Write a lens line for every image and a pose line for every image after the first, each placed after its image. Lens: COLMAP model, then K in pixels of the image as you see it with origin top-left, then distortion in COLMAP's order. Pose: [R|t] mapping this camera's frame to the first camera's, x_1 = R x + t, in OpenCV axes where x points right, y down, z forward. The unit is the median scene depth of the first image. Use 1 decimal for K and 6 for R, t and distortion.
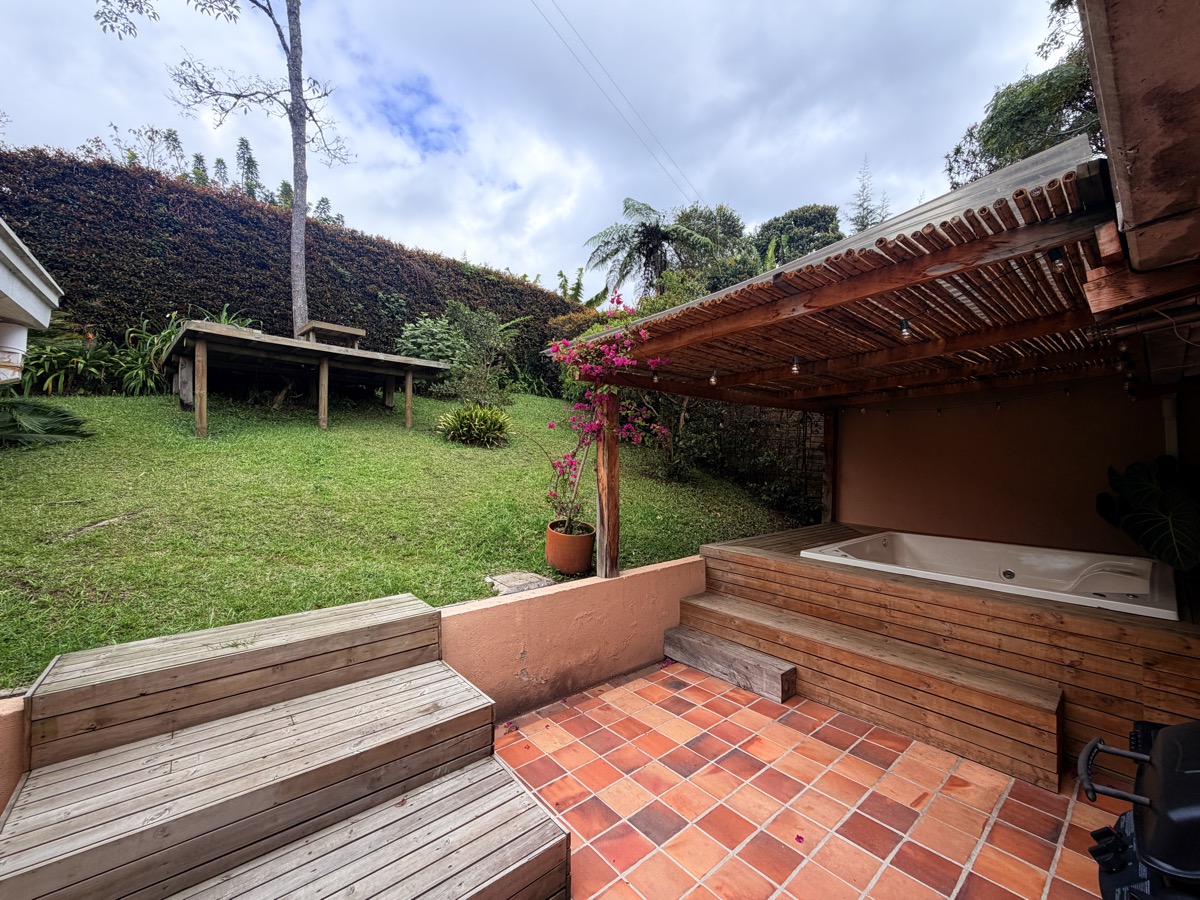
lens RADIAL K [[474.7, 0, 604.6], [0, 474.7, 454.2], [0, 0, 1]] dist [0.000268, -0.000149]
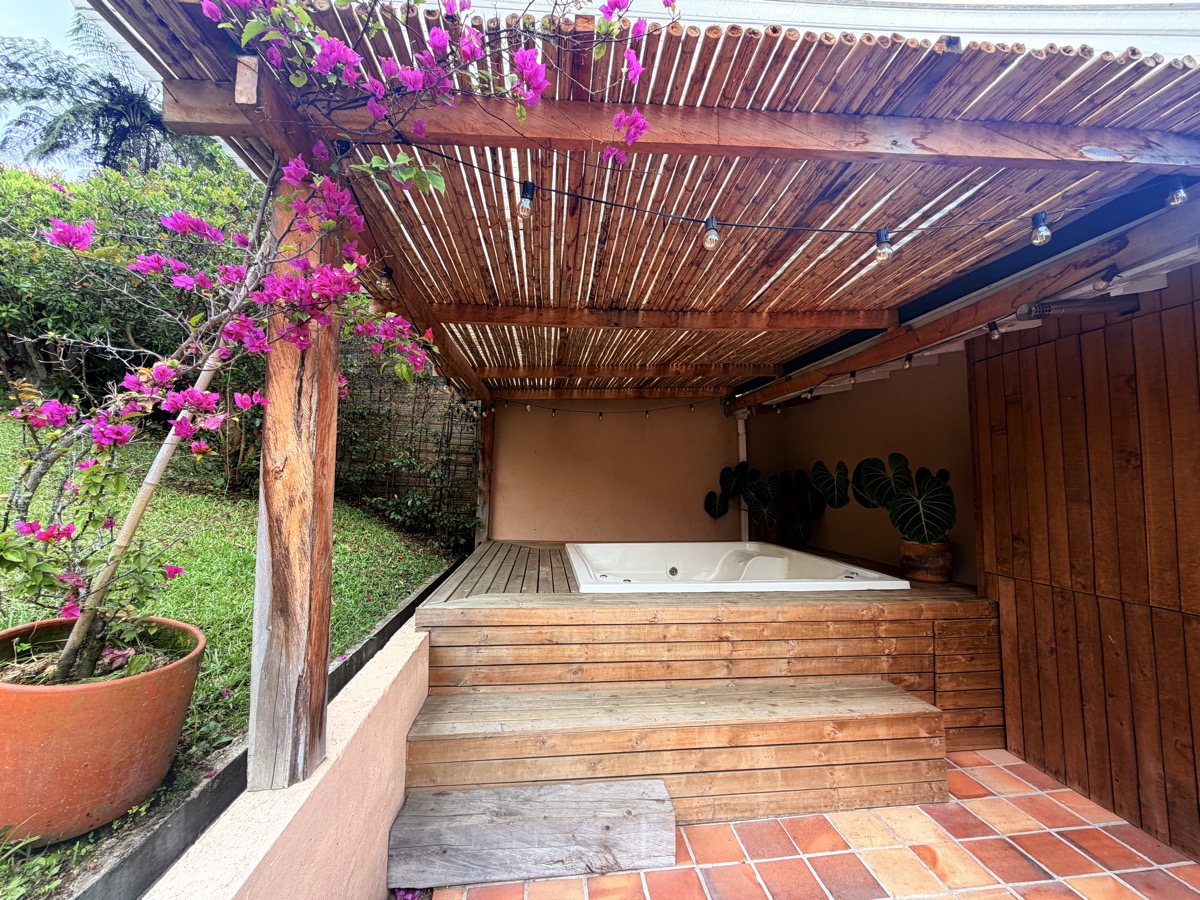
lens RADIAL K [[474.7, 0, 598.1], [0, 474.7, 450.6], [0, 0, 1]] dist [0.000268, -0.000149]
pose [[0.569762, 0.052191, 0.820151, -0.123194], [-0.010997, 0.998376, -0.055893, 0.045819], [-0.821736, 0.022827, 0.569410, 0.533387]]
